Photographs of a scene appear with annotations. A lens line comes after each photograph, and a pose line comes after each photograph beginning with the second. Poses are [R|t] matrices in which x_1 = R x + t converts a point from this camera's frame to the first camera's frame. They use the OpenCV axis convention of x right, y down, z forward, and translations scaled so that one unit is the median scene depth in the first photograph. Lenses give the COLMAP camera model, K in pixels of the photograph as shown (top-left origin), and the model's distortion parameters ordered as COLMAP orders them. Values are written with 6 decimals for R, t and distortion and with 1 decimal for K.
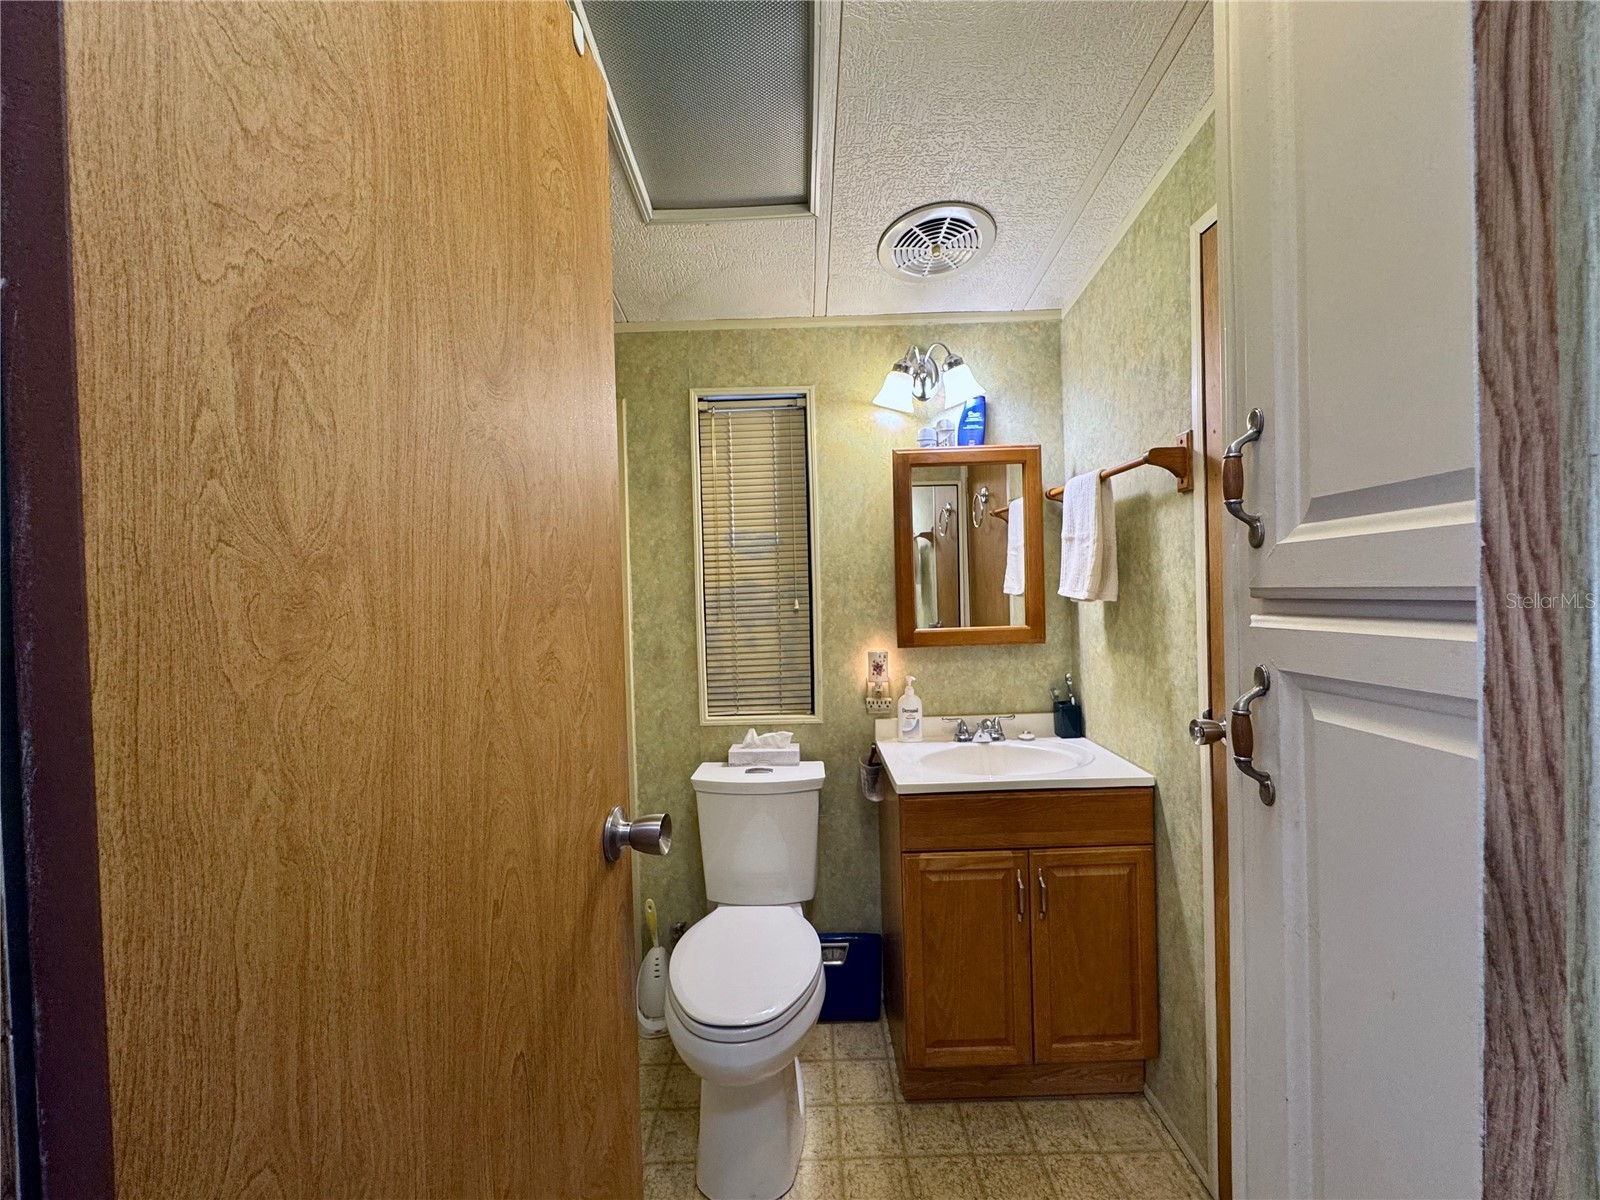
lens RADIAL K [[639.7, 0, 800.4], [0, 639.7, 598.4], [0, 0, 1]] dist [-0.003785, -0.000084]
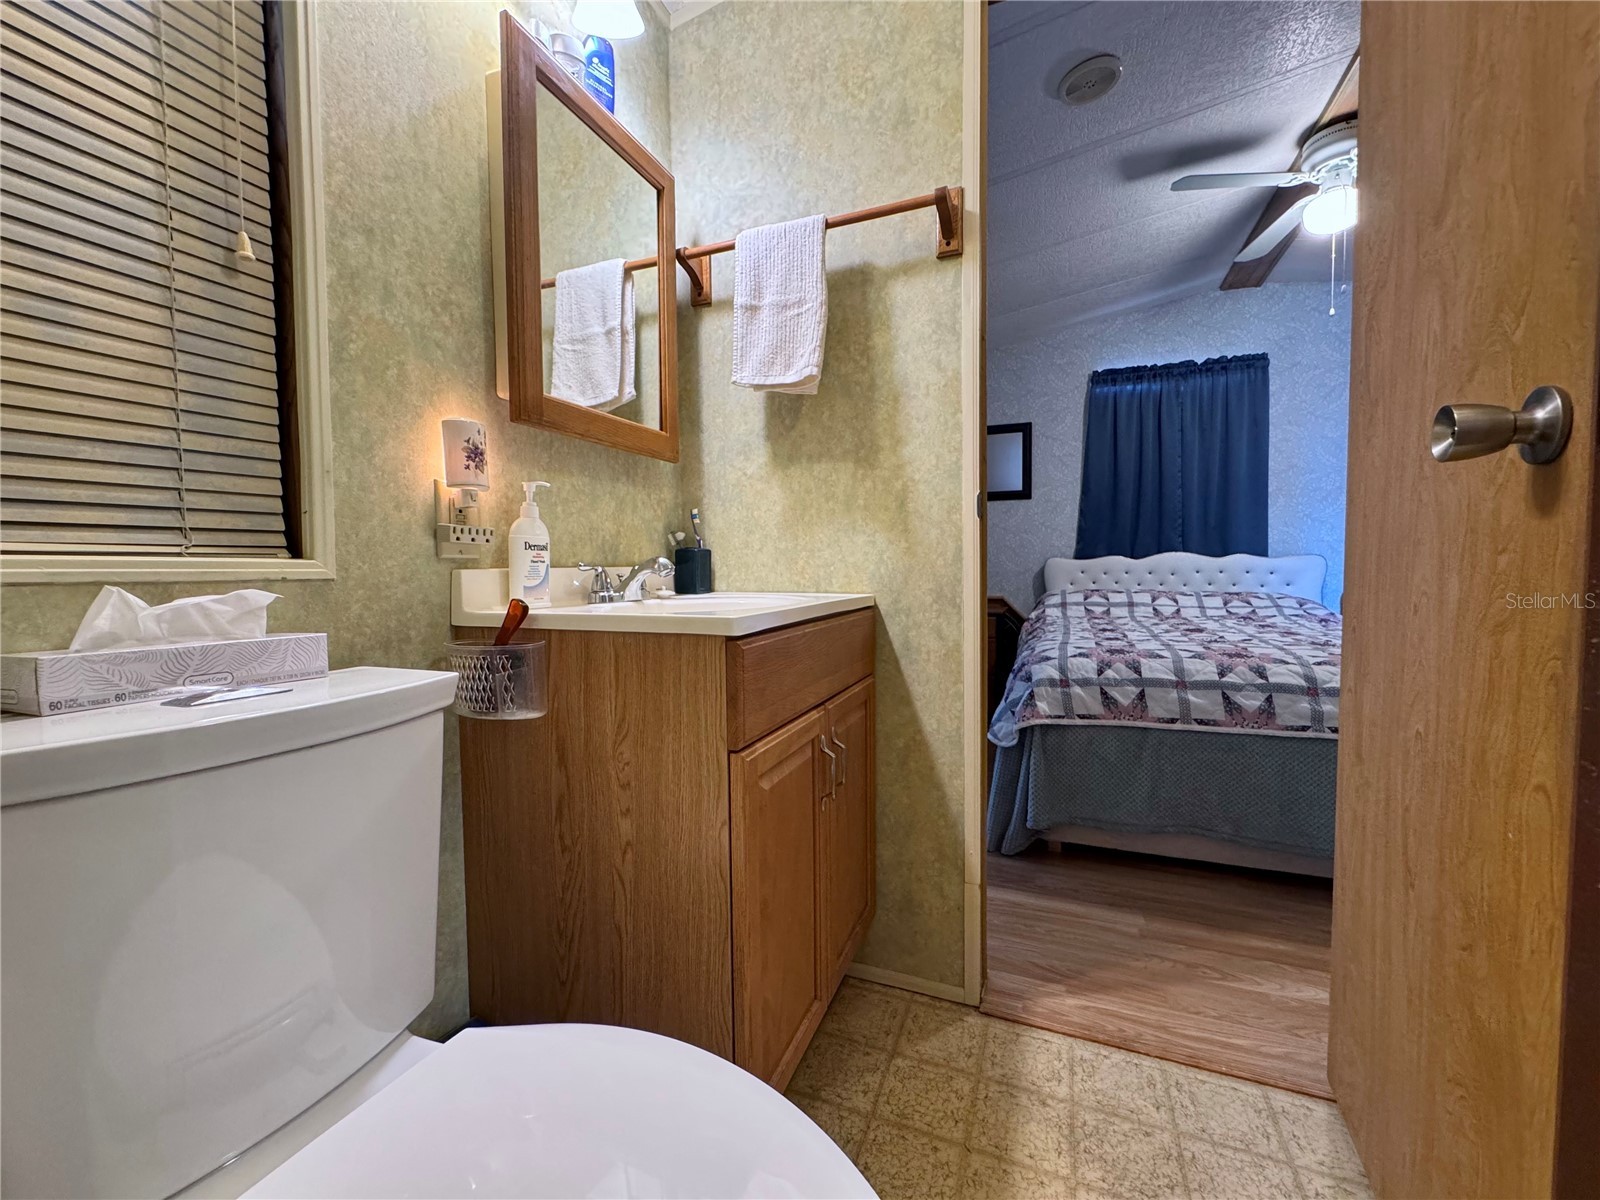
lens RADIAL K [[639.9, 0, 798.4], [0, 639.9, 596.4], [0, 0, 1]] dist [-0.003636, 0.000250]
pose [[0.373850, -0.017467, 0.927325, -0.225560], [0.016560, 0.999789, 0.012155, 0.206717], [-0.927341, 0.010812, 0.374060, 0.589523]]
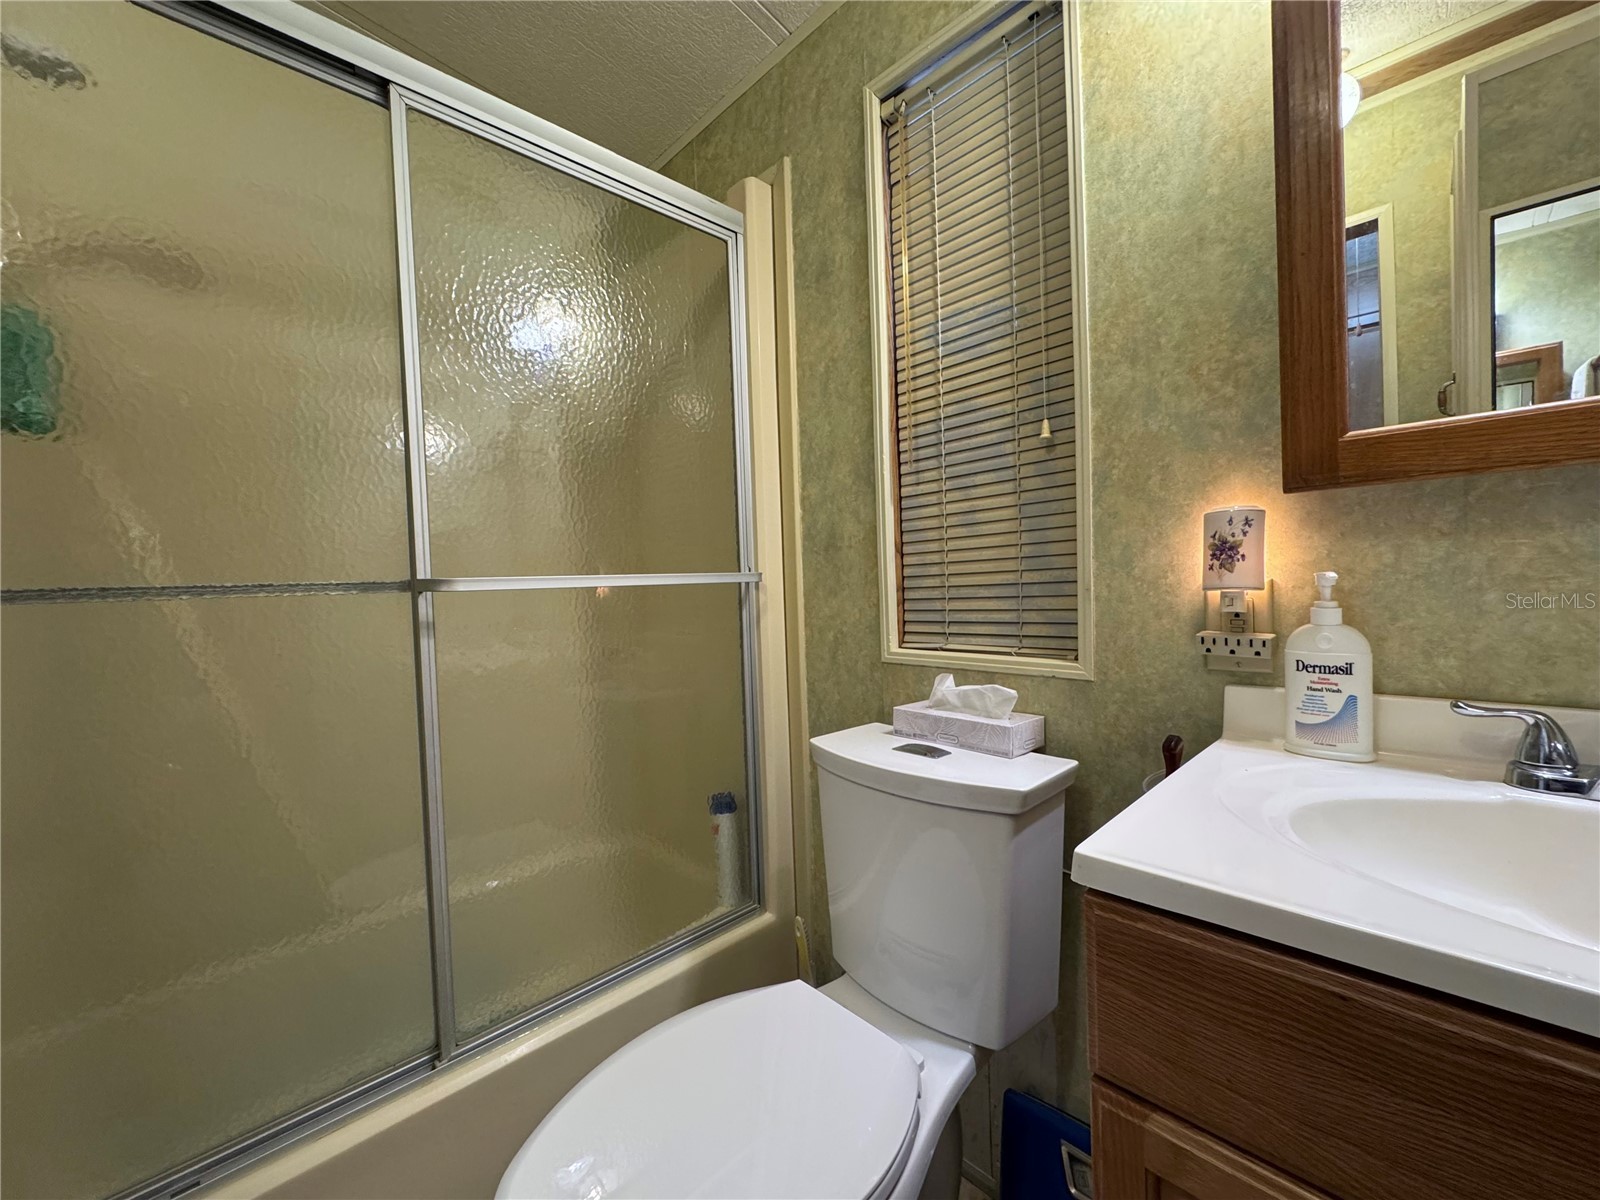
lens RADIAL K [[639.7, 0, 800.4], [0, 639.7, 598.4], [0, 0, 1]] dist [-0.003785, -0.000084]
pose [[0.702879, 0.022384, -0.710957, 0.211788], [0.001647, 0.999451, 0.033095, 0.121243], [0.711307, -0.024433, 0.702456, 0.532101]]
